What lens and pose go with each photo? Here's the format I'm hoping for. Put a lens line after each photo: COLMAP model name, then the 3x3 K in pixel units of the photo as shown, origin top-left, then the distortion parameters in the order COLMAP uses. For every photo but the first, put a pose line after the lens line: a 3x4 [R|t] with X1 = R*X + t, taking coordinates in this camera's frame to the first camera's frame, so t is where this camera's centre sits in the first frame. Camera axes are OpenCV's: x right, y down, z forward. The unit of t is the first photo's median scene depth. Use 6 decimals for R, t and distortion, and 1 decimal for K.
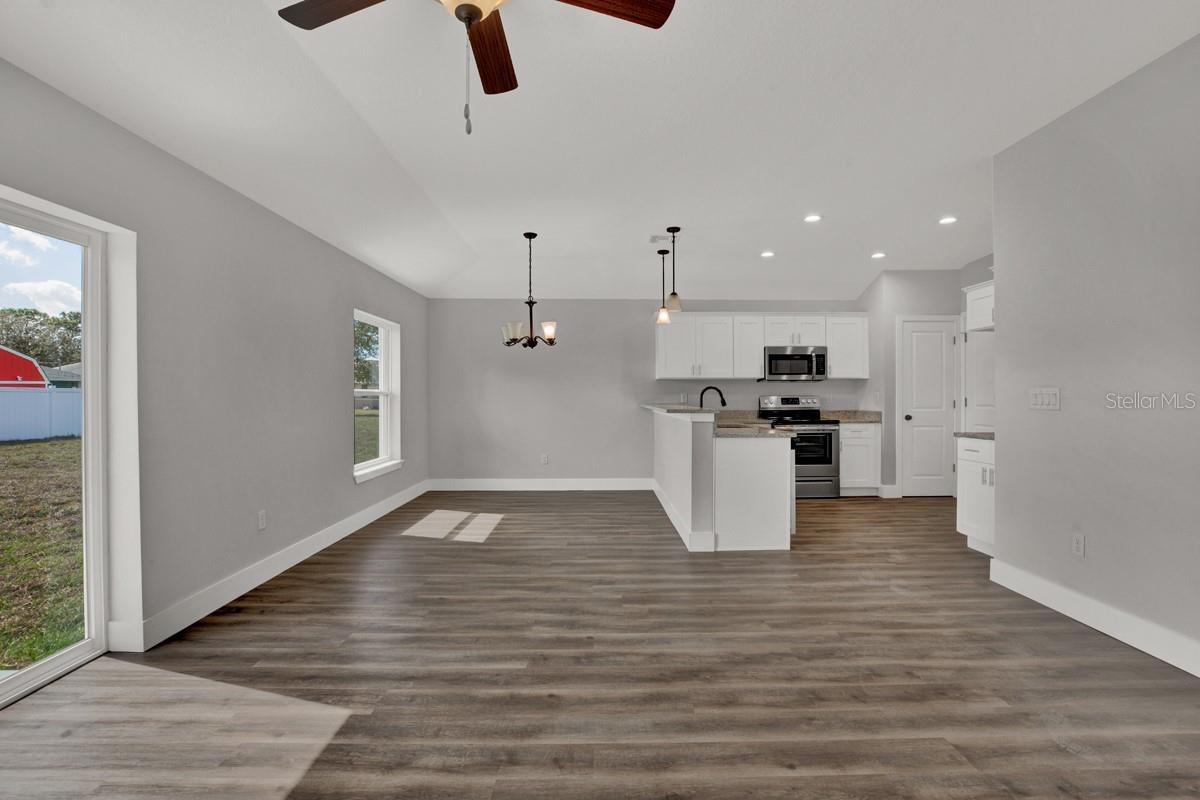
lens RADIAL K [[561.6, 0, 599.9], [0, 561.6, 398.0], [0, 0, 1]] dist [-0.027158, 0.001811]
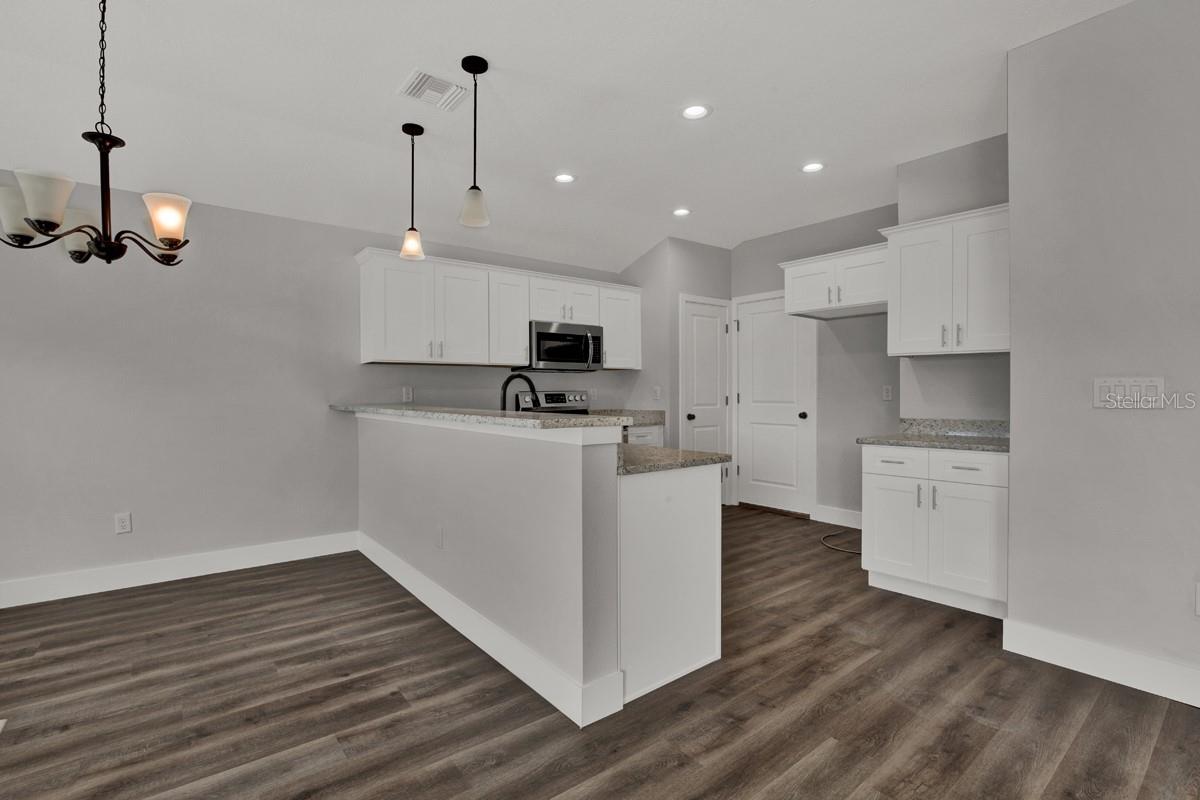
lens RADIAL K [[561.6, 0, 599.6], [0, 561.6, 396.3], [0, 0, 1]] dist [-0.027158, 0.001811]
pose [[0.786924, -0.004416, 0.617034, -0.087496], [0.002846, 0.999990, 0.003527, 0.000893], [-0.617043, -0.001019, 0.786928, 0.501468]]
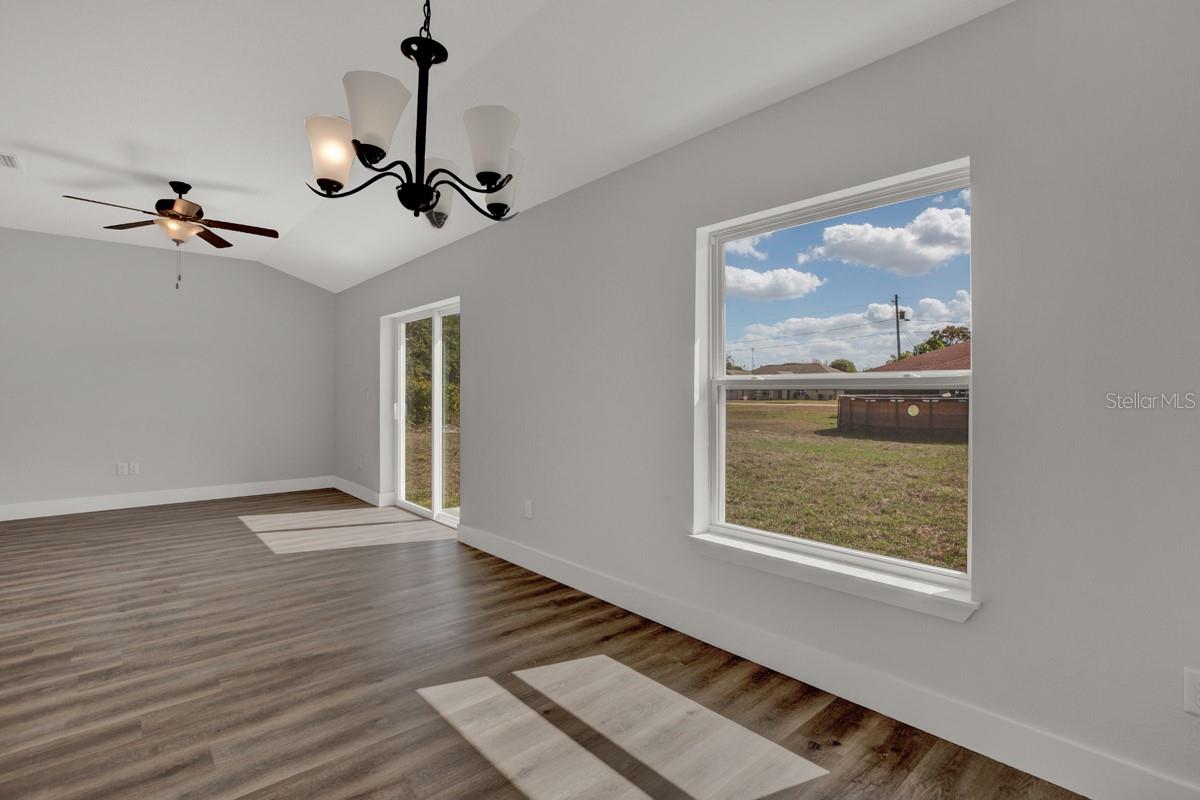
lens RADIAL K [[561.6, 0, 596.5], [0, 561.6, 394.1], [0, 0, 1]] dist [-0.027158, 0.001811]
pose [[-0.756199, 0.000612, -0.654342, -0.009042], [-0.005767, 0.999954, 0.007600, -0.003817], [0.654316, 0.009521, -0.756161, 1.256350]]
